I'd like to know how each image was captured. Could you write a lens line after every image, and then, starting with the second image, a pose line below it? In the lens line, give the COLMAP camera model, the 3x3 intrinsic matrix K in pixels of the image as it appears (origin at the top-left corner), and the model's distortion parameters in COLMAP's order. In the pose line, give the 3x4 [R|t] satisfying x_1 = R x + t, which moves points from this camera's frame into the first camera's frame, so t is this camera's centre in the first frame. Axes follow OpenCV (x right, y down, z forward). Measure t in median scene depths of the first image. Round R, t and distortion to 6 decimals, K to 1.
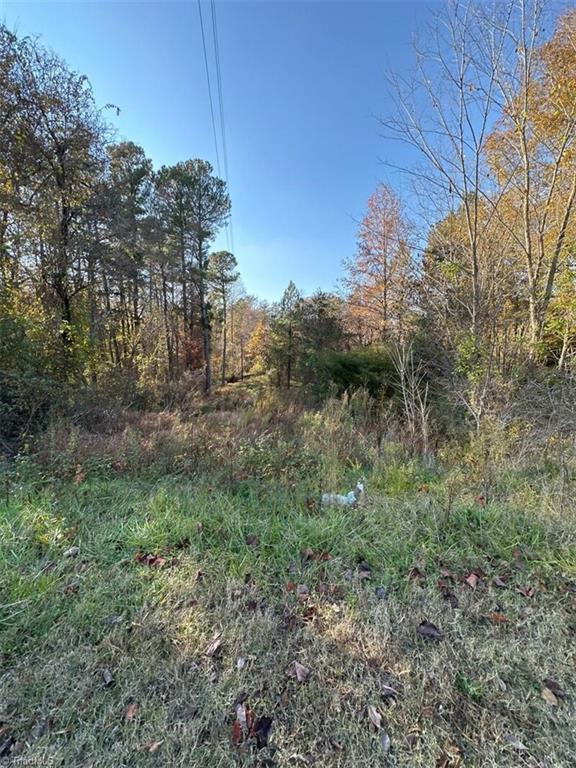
lens RADIAL K [[302.2, 0, 291.7], [0, 302.2, 385.1], [0, 0, 1]] dist [0.002684, -0.000875]
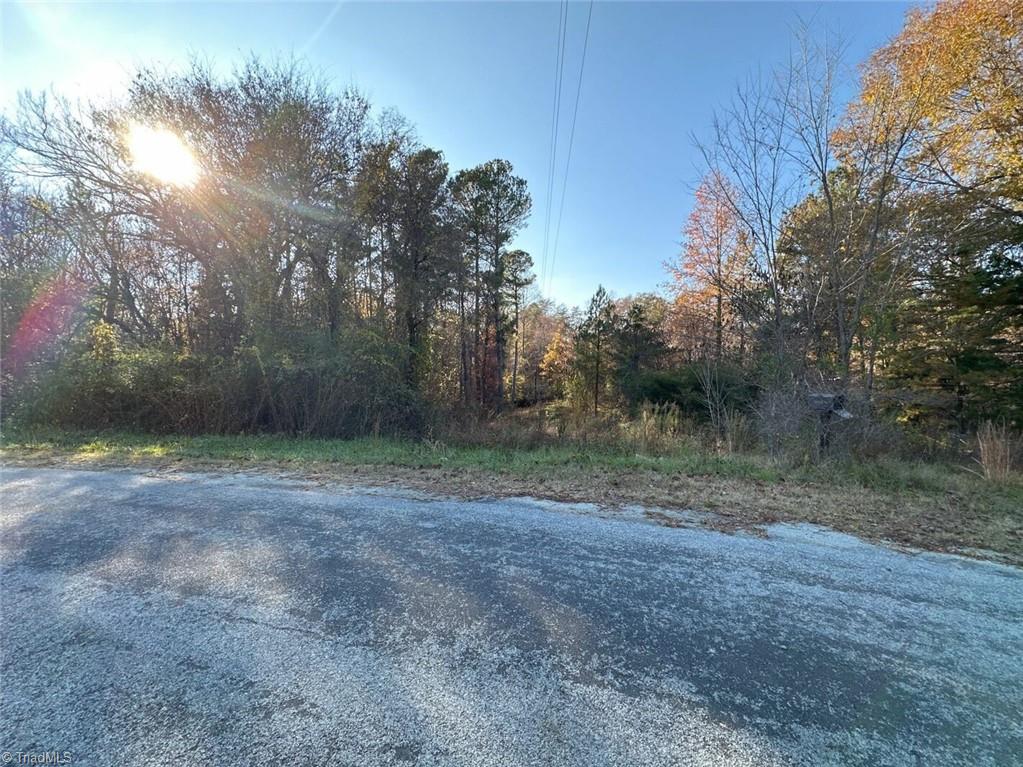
lens RADIAL K [[402.5, 0, 516.3], [0, 402.5, 376.3], [0, 0, 1]] dist [0.002684, -0.000875]
pose [[0.980758, 0.011379, -0.194896, -0.014519], [-0.029247, 0.995598, -0.089051, 0.015897], [0.193025, 0.093038, 0.976773, -0.158831]]
